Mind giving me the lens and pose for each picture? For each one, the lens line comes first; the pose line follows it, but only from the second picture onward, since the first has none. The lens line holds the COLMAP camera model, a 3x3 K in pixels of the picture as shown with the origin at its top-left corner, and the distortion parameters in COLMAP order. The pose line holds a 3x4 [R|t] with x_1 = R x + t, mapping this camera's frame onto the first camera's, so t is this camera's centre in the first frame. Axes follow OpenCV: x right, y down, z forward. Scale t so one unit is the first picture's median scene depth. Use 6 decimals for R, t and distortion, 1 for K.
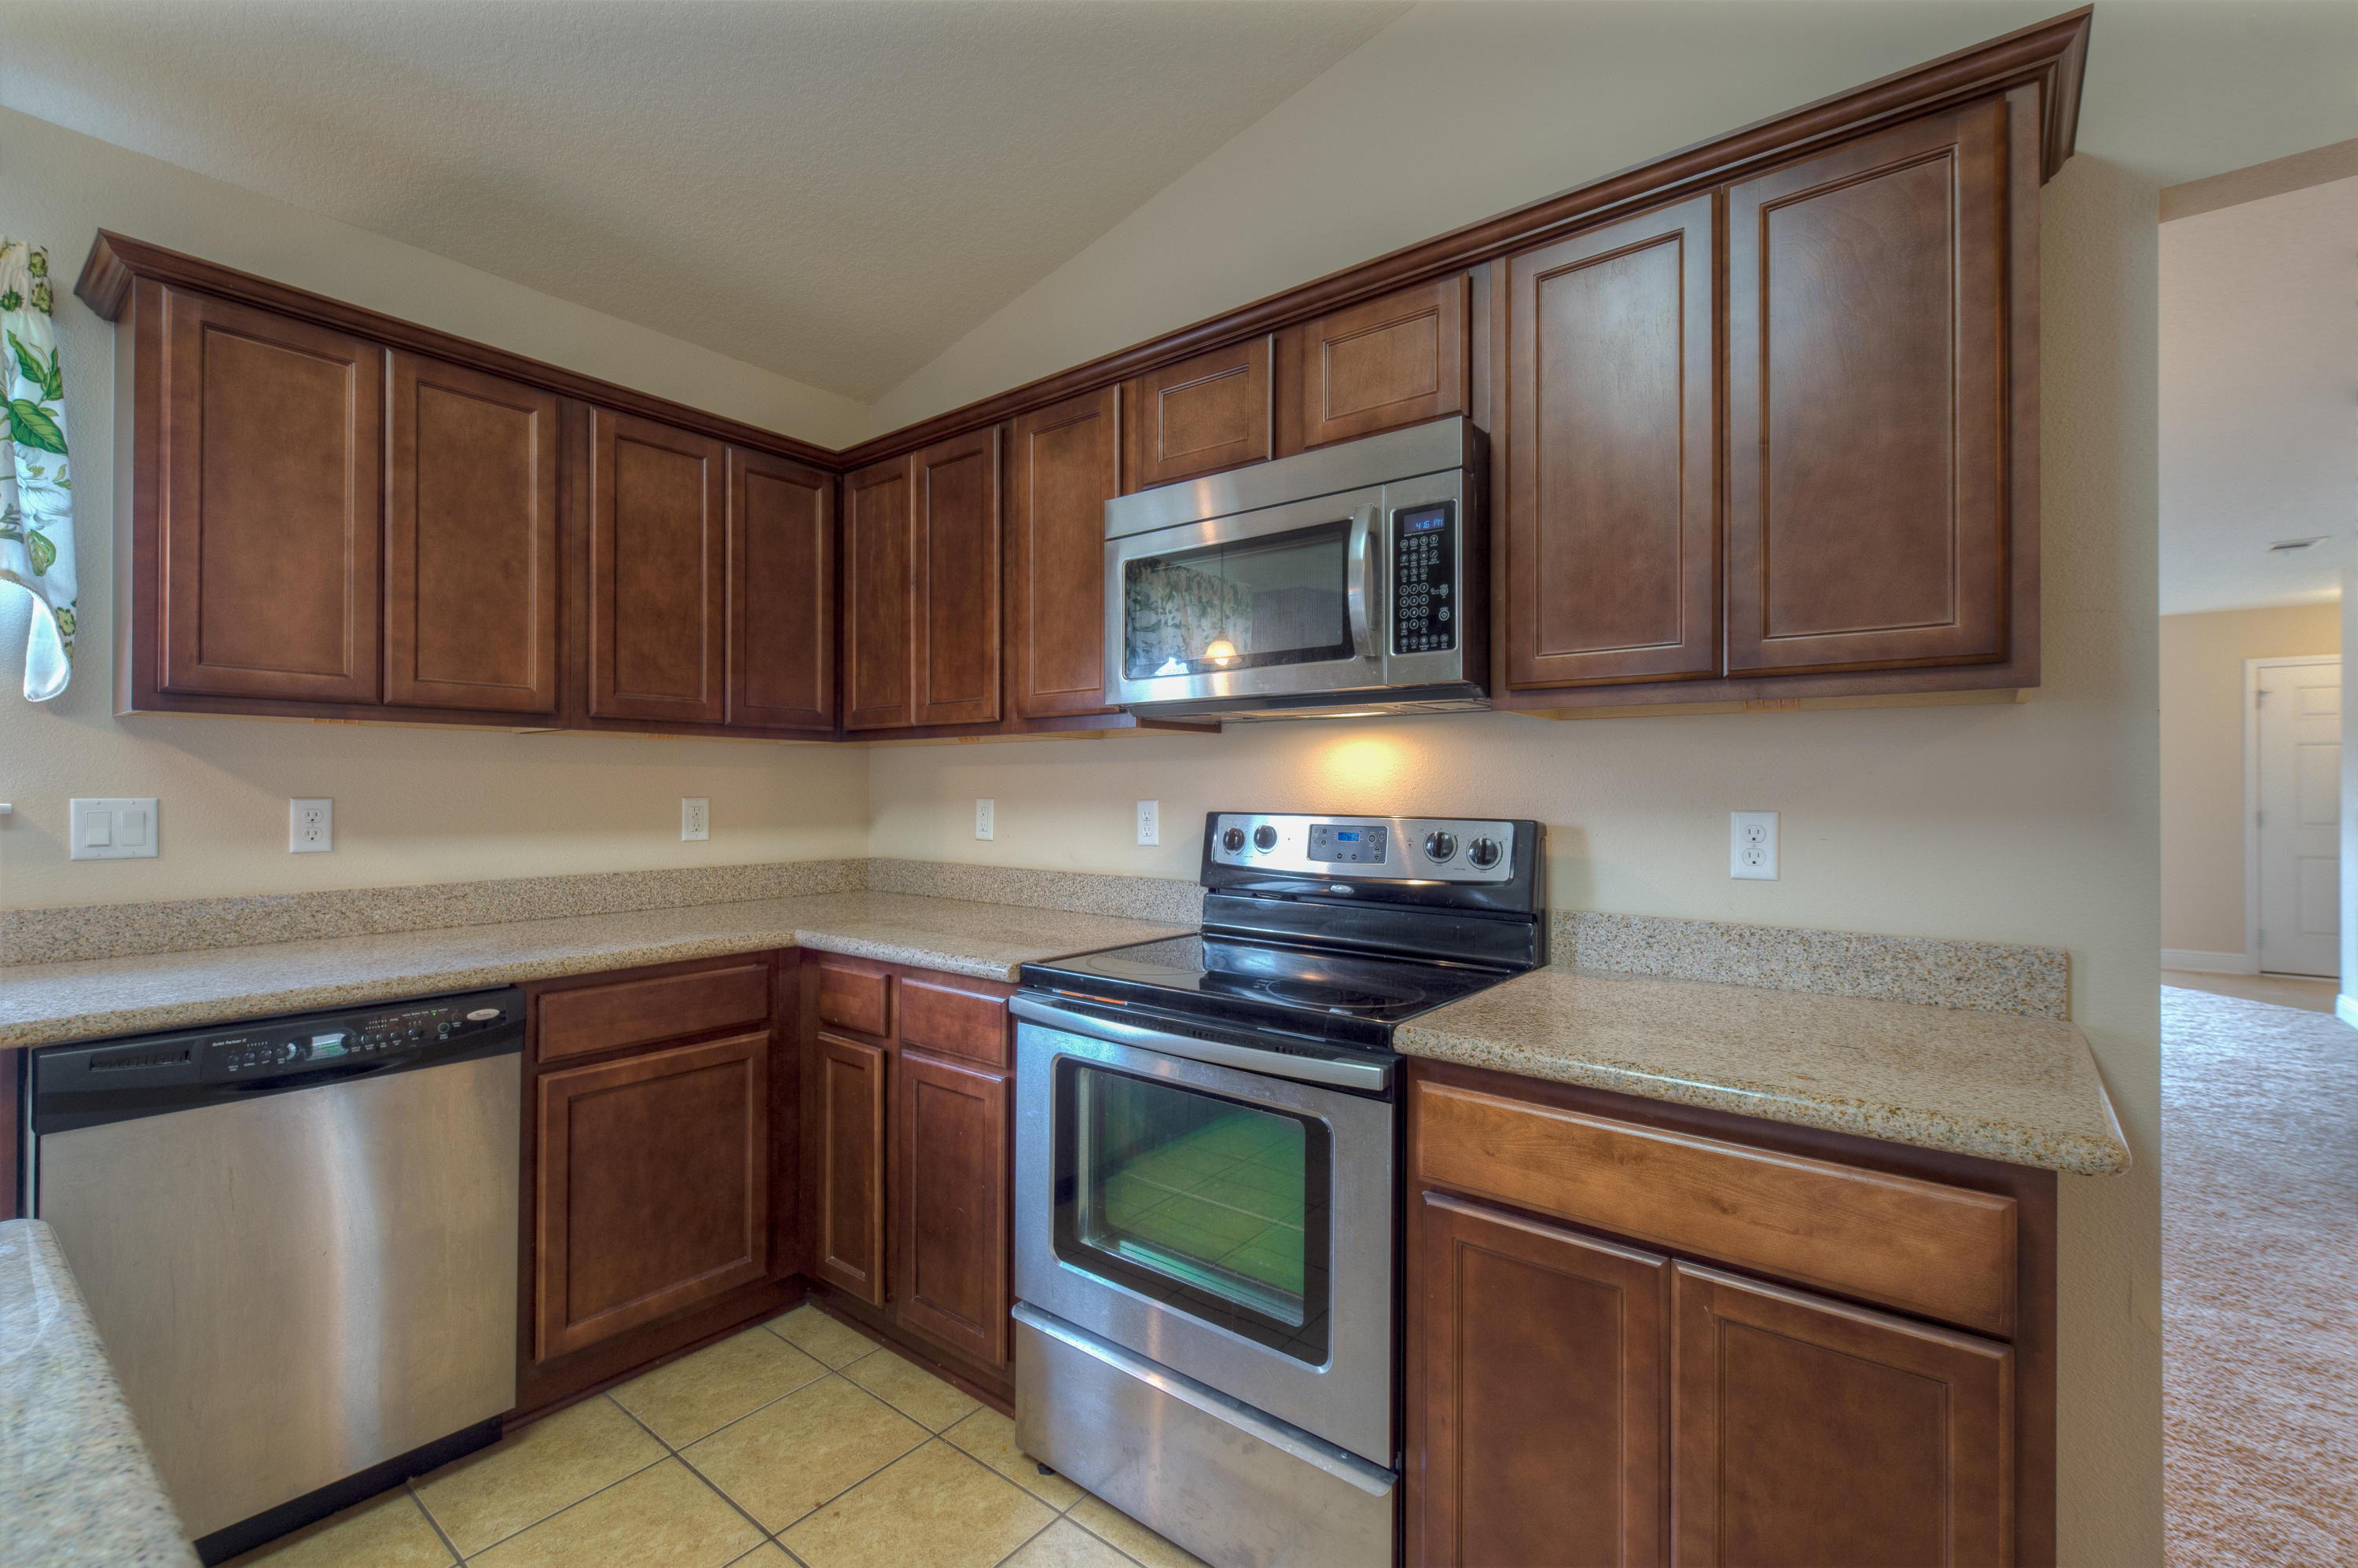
lens RADIAL K [[1007.8, 0, 1173.3], [0, 1007.8, 784.1], [0, 0, 1]] dist [0.011042, -0.004170]
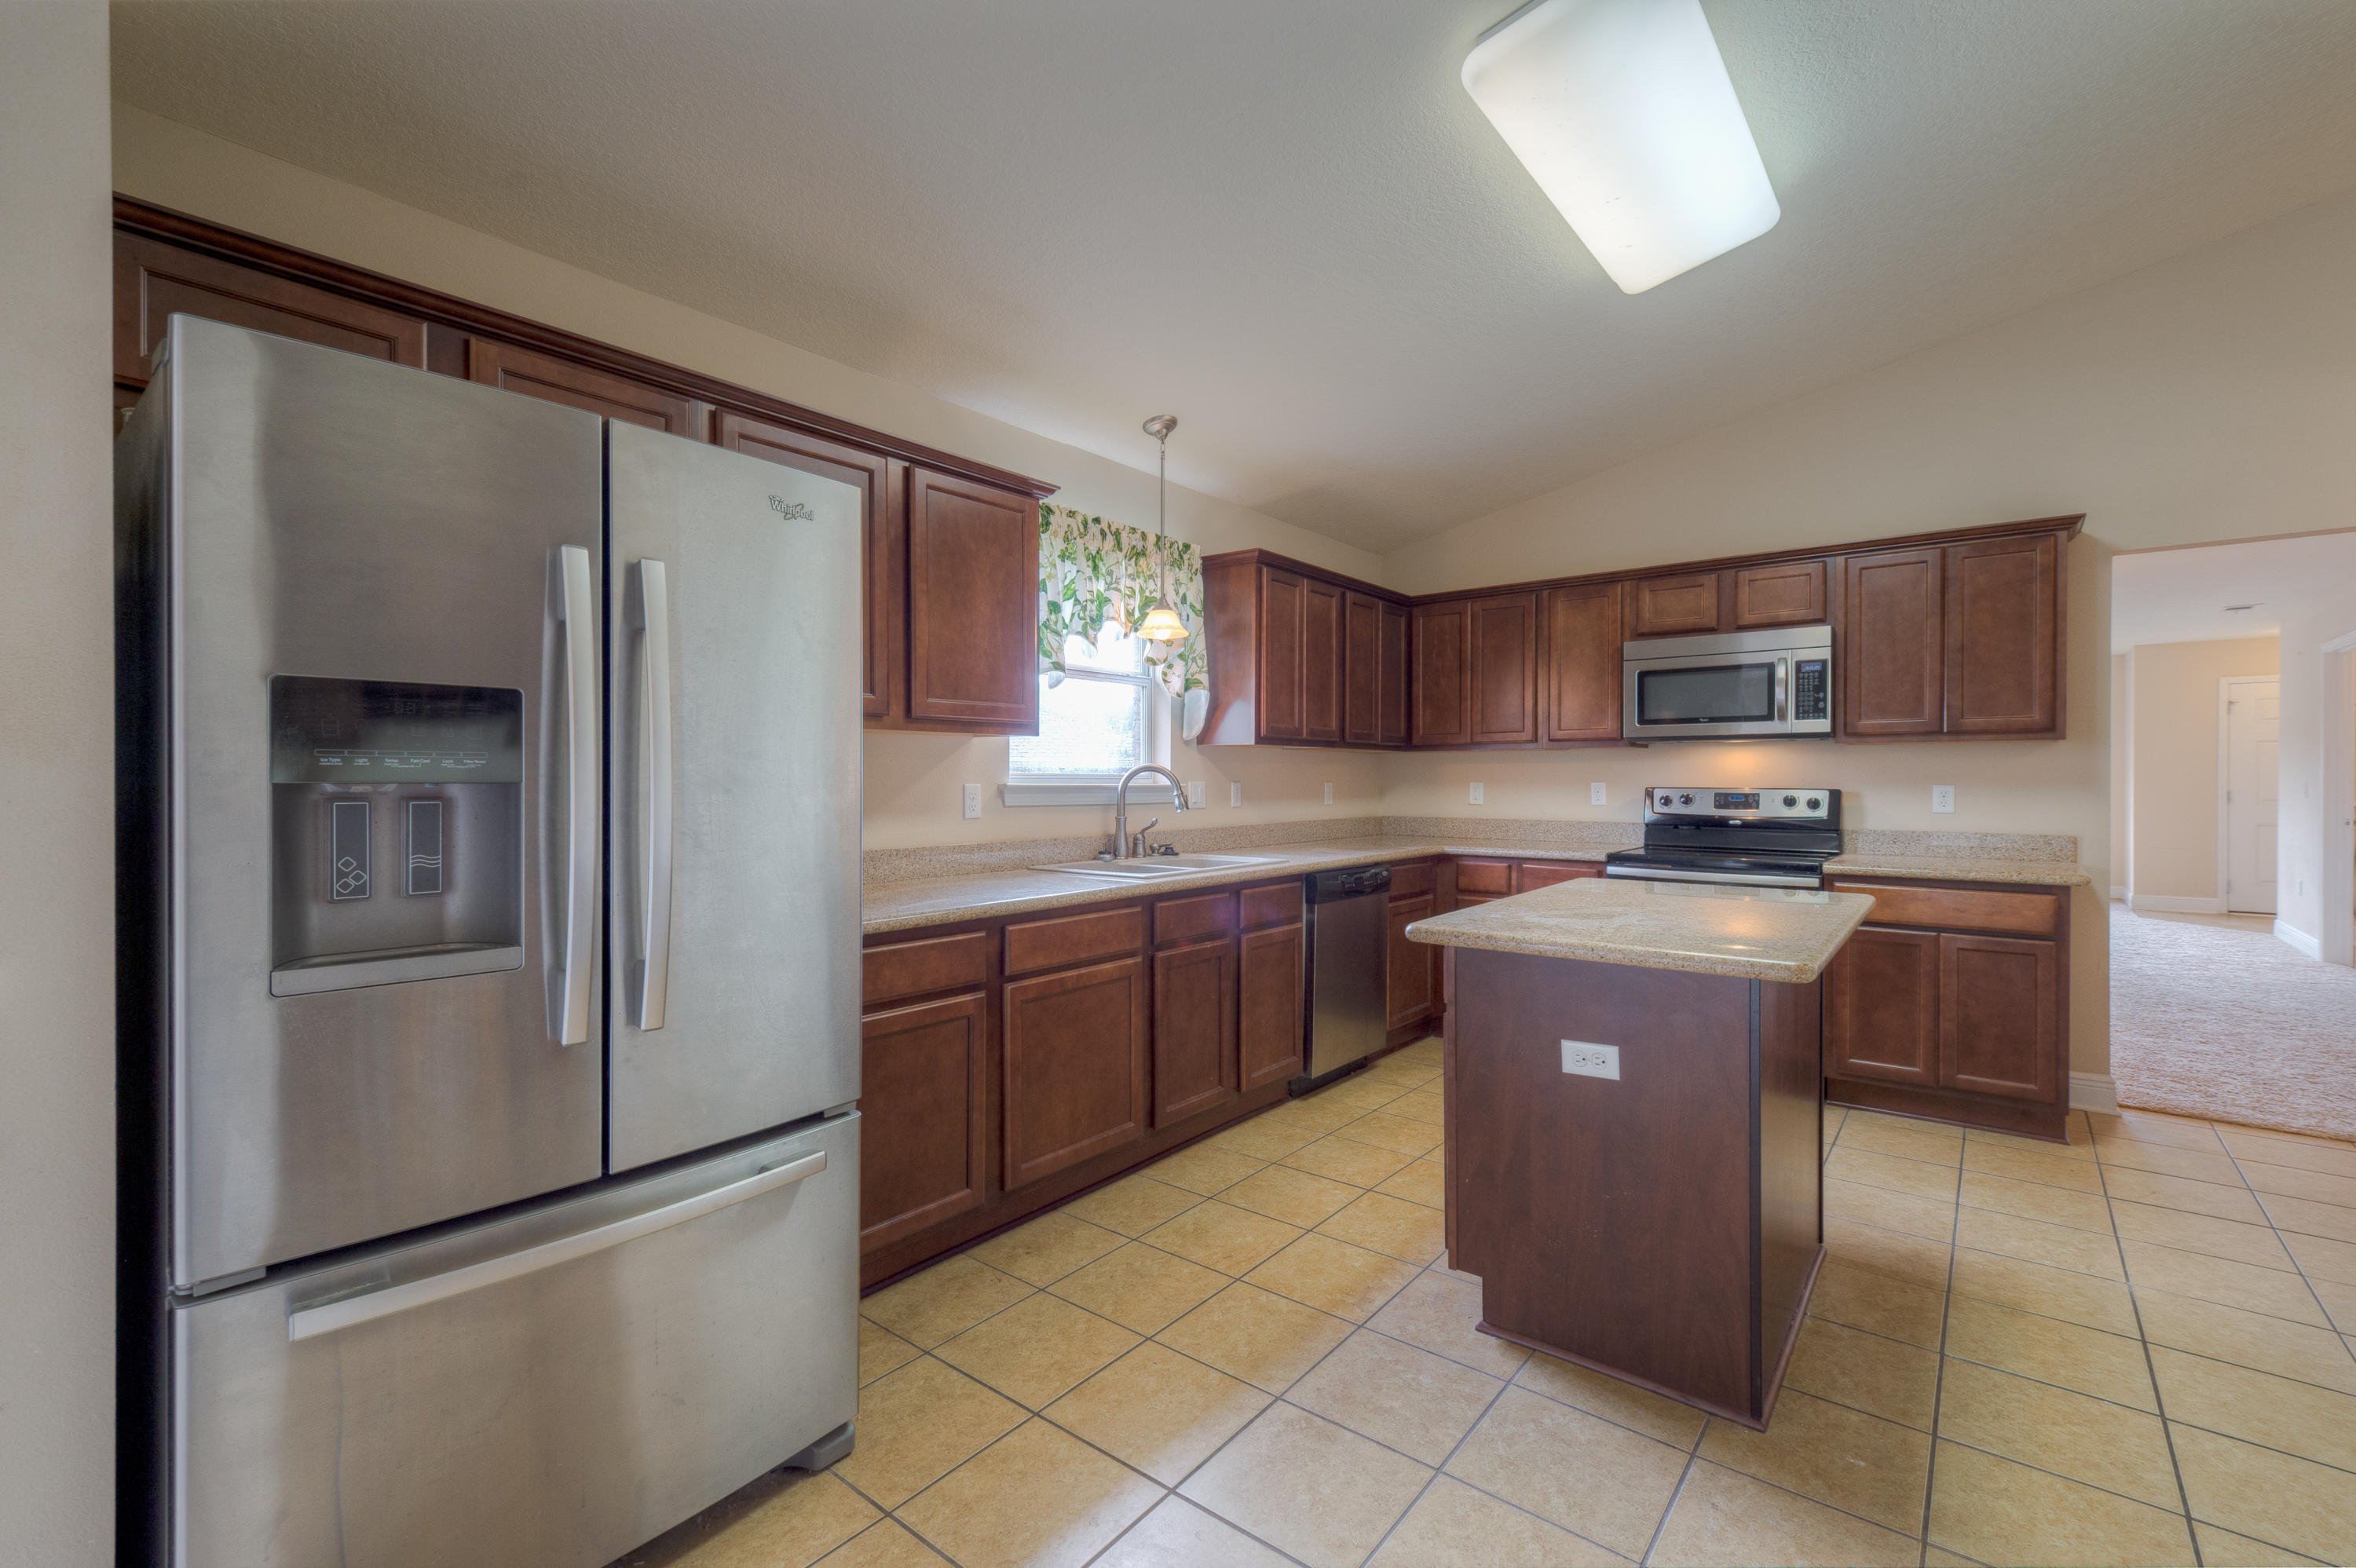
lens RADIAL K [[1006.9, 0, 1175.6], [0, 1006.9, 783.1], [0, 0, 1]] dist [0.011042, -0.004170]
pose [[0.999935, -0.002622, -0.011114, -1.086481], [0.002733, 0.999947, 0.009974, -0.004638], [0.011087, -0.010004, 0.999888, -1.261744]]
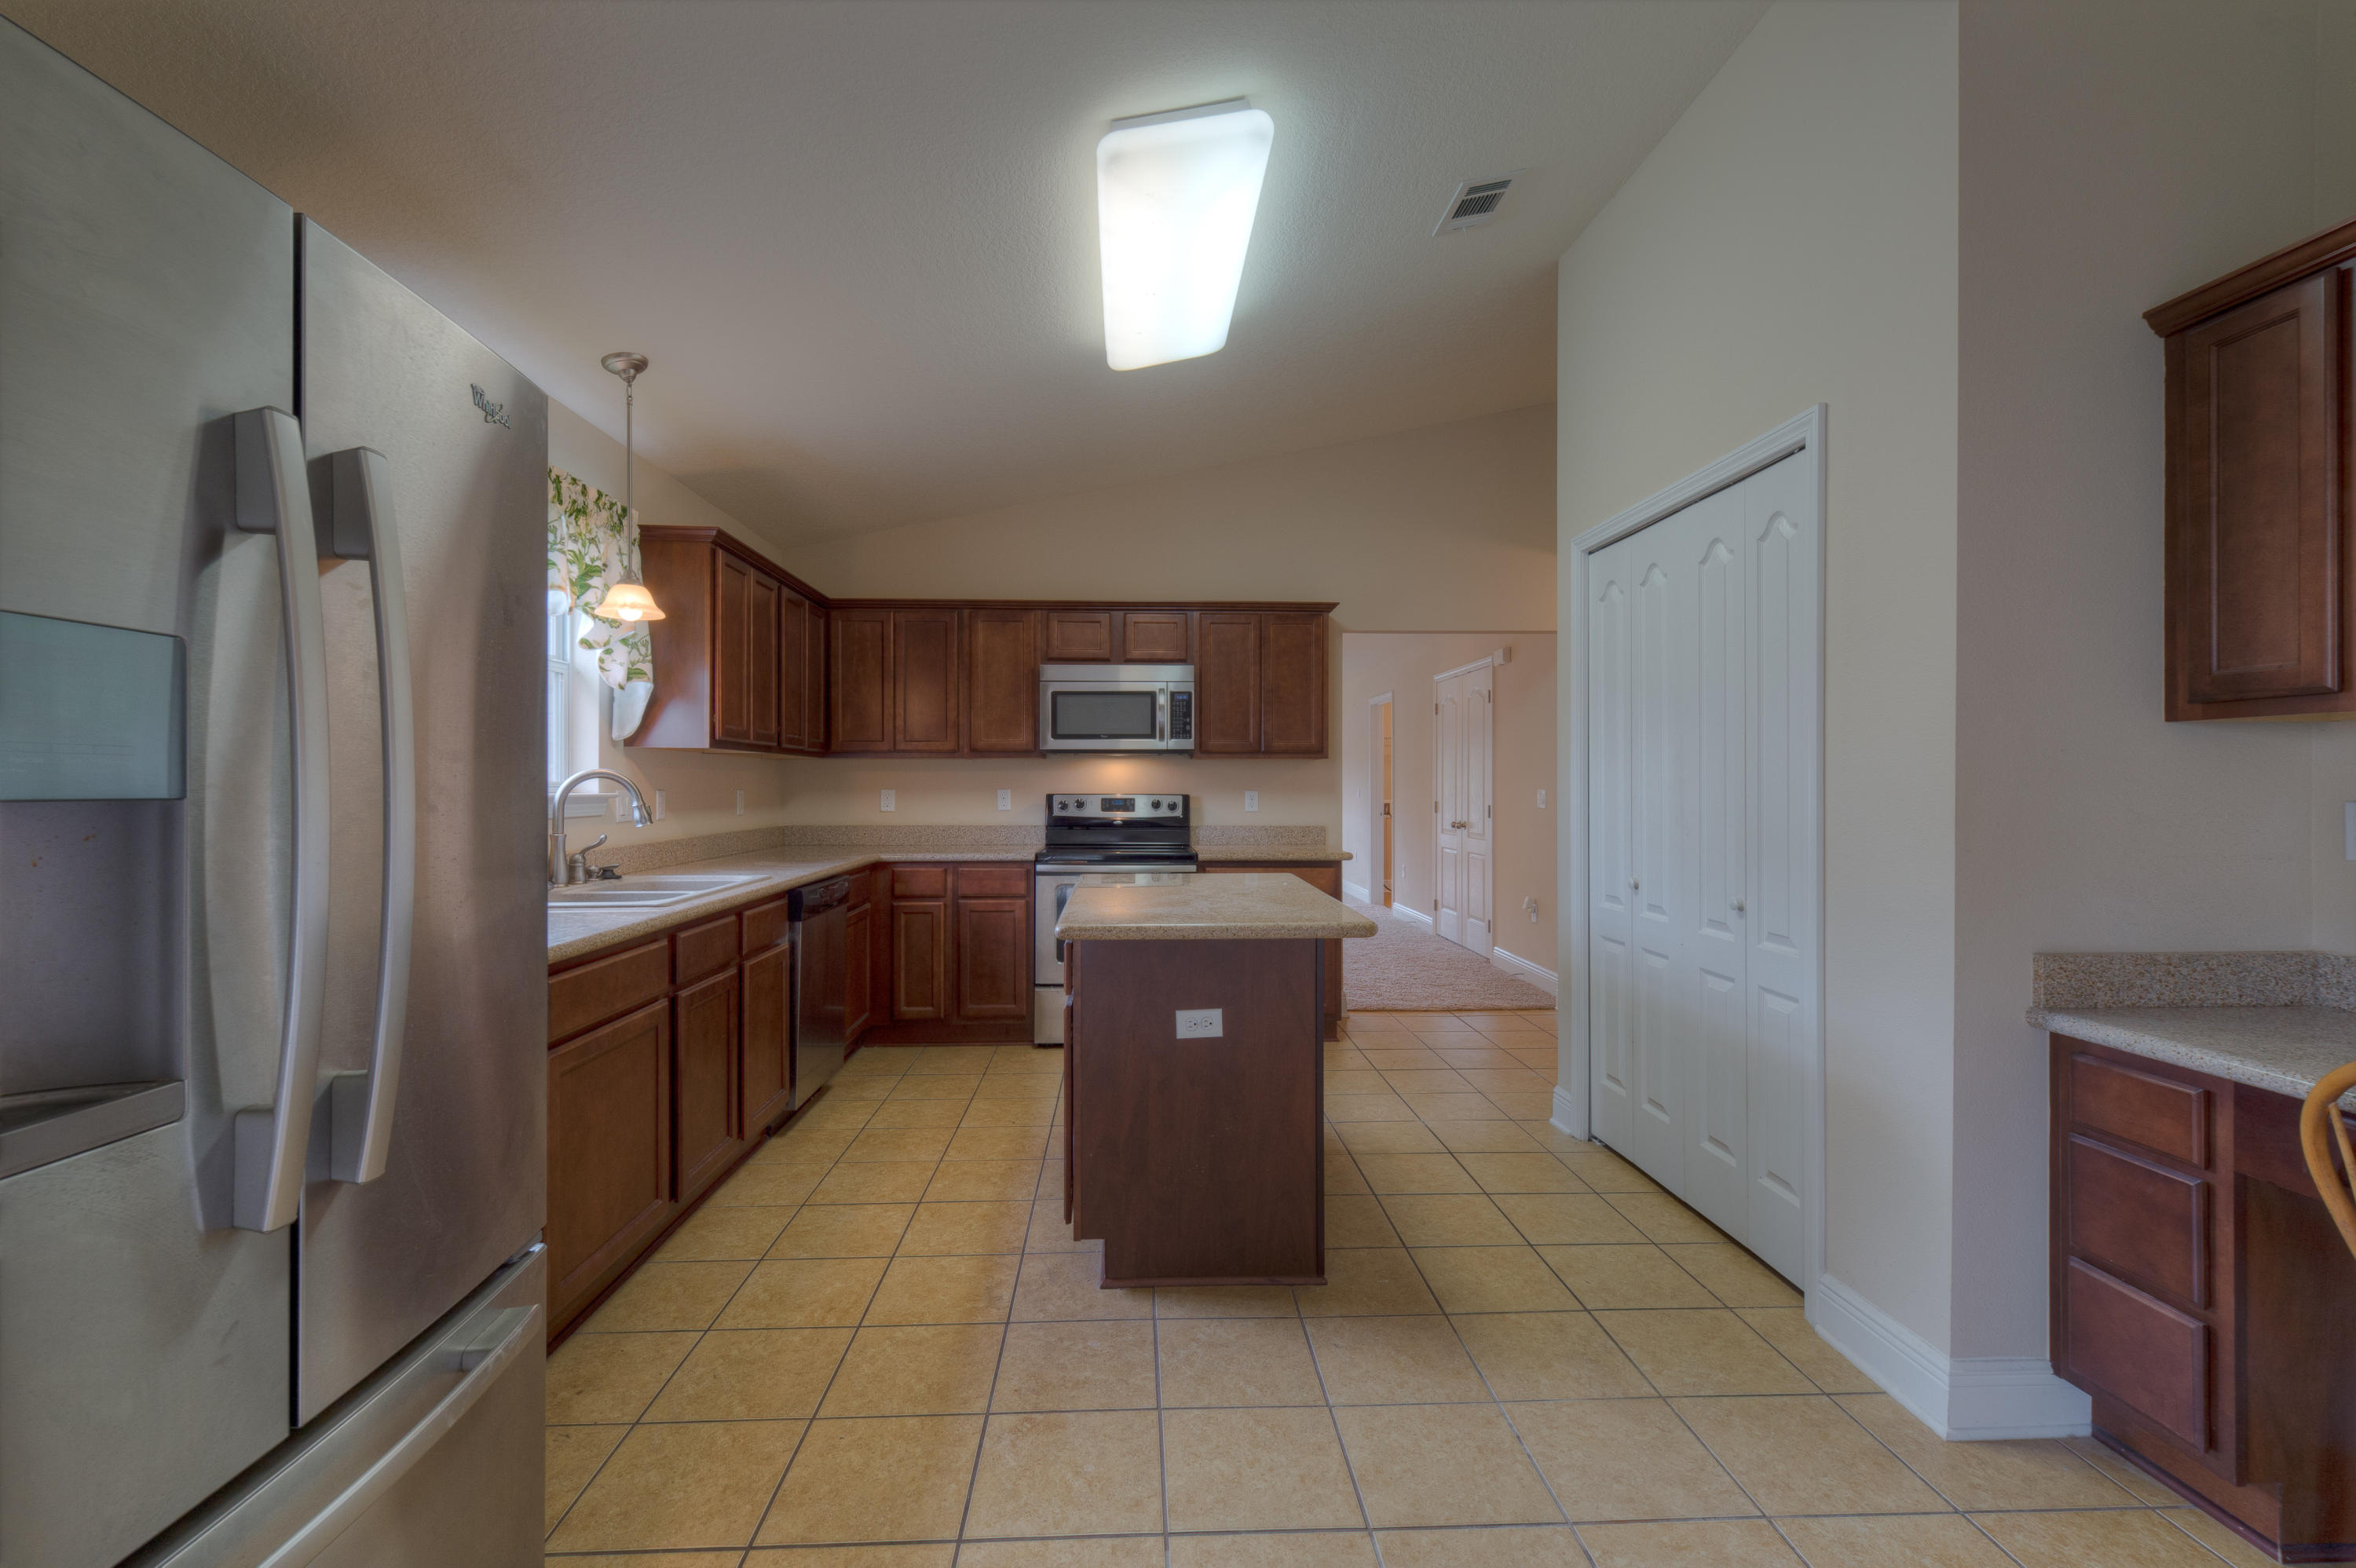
lens RADIAL K [[1006.9, 0, 1176.9], [0, 1006.9, 784.3], [0, 0, 1]] dist [0.011042, -0.004170]
pose [[0.761168, -0.001934, 0.648552, -1.498672], [-0.001684, 0.999986, 0.004958, -0.007247], [-0.648553, -0.004866, 0.761154, -1.135832]]
